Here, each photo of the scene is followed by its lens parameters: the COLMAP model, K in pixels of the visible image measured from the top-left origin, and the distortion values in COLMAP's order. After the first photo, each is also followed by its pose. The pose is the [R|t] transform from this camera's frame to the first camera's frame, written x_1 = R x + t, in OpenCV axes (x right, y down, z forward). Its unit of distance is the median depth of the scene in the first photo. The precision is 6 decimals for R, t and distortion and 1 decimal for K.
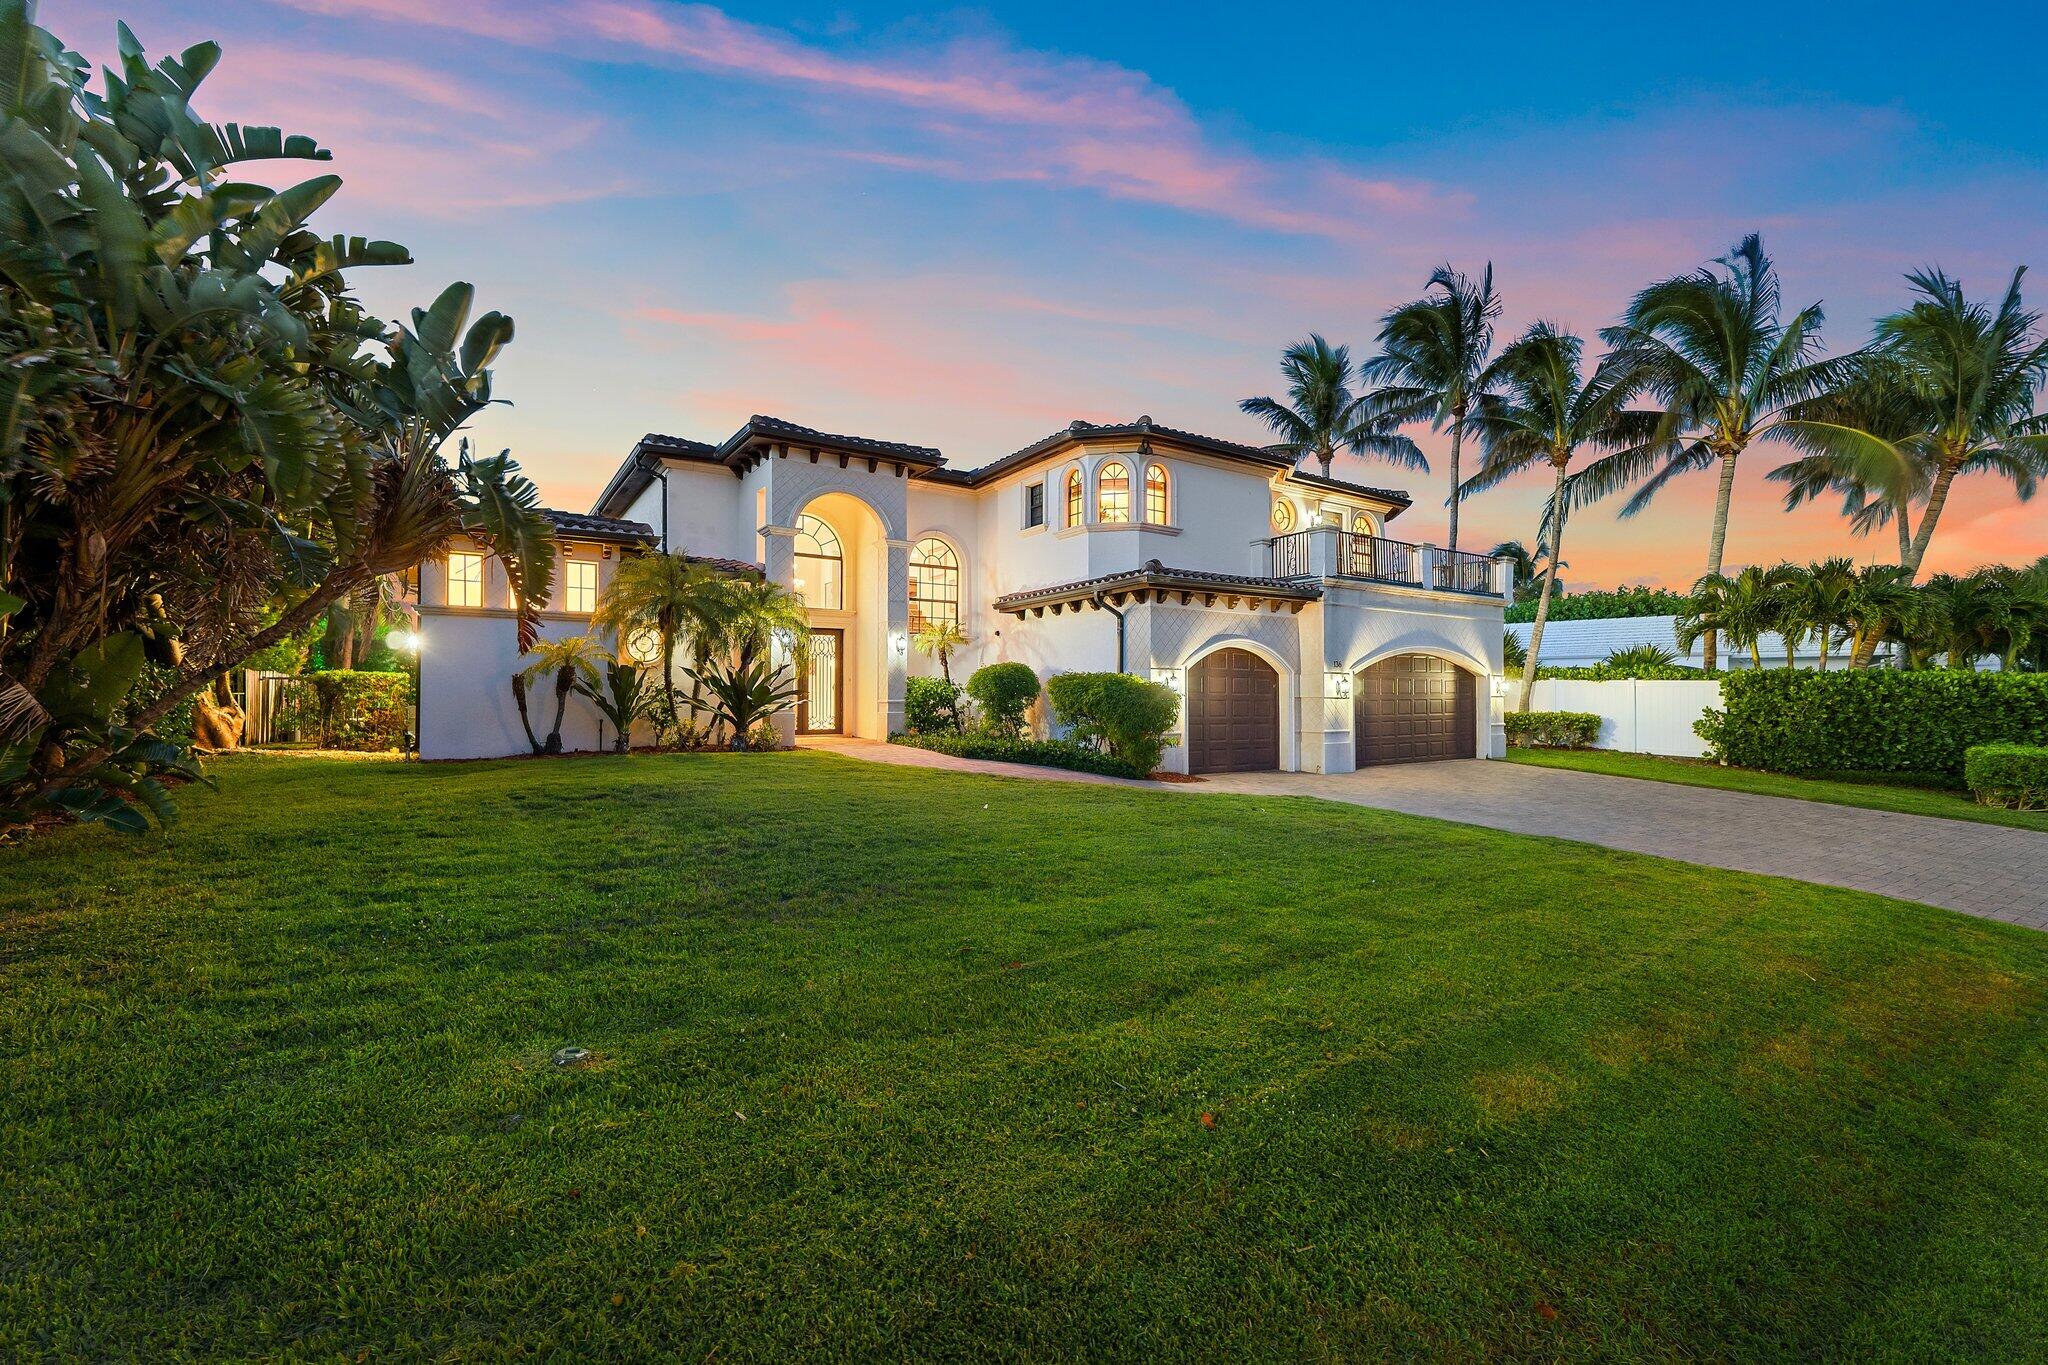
lens RADIAL K [[908.5, 0, 1035.4], [0, 908.5, 690.0], [0, 0, 1]] dist [0.006100, -0.000815]
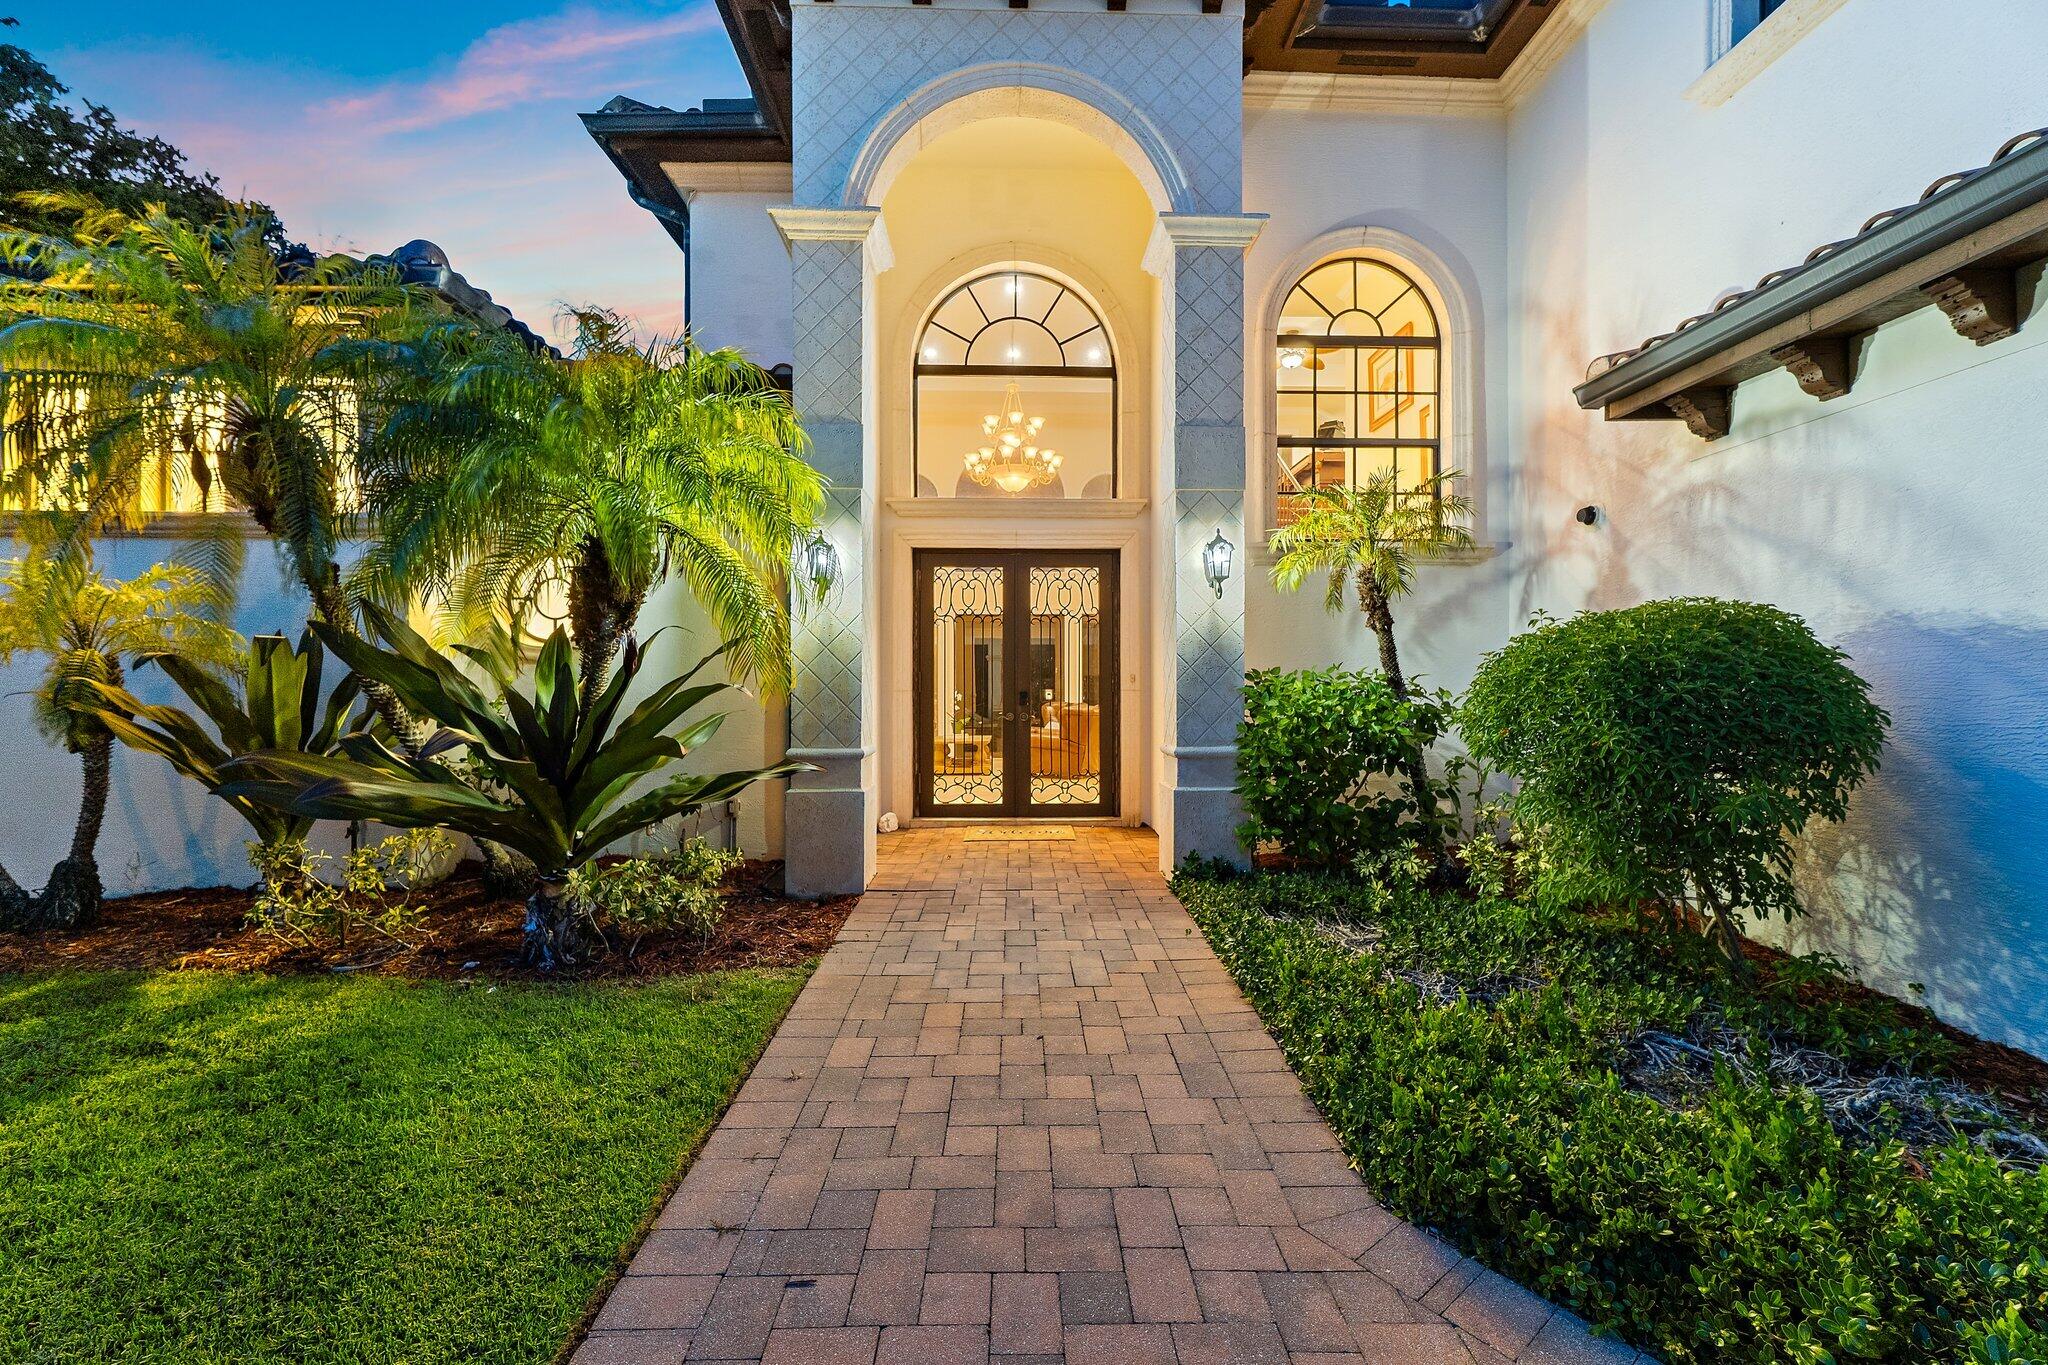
lens RADIAL K [[908.5, 0, 1015.0], [0, 908.5, 682.6], [0, 0, 1]] dist [0.006100, -0.000815]
pose [[0.848080, -0.008620, -0.529798, -0.045891], [0.006075, 0.999960, -0.006545, -0.008459], [0.529833, 0.002332, 0.848099, 0.694018]]
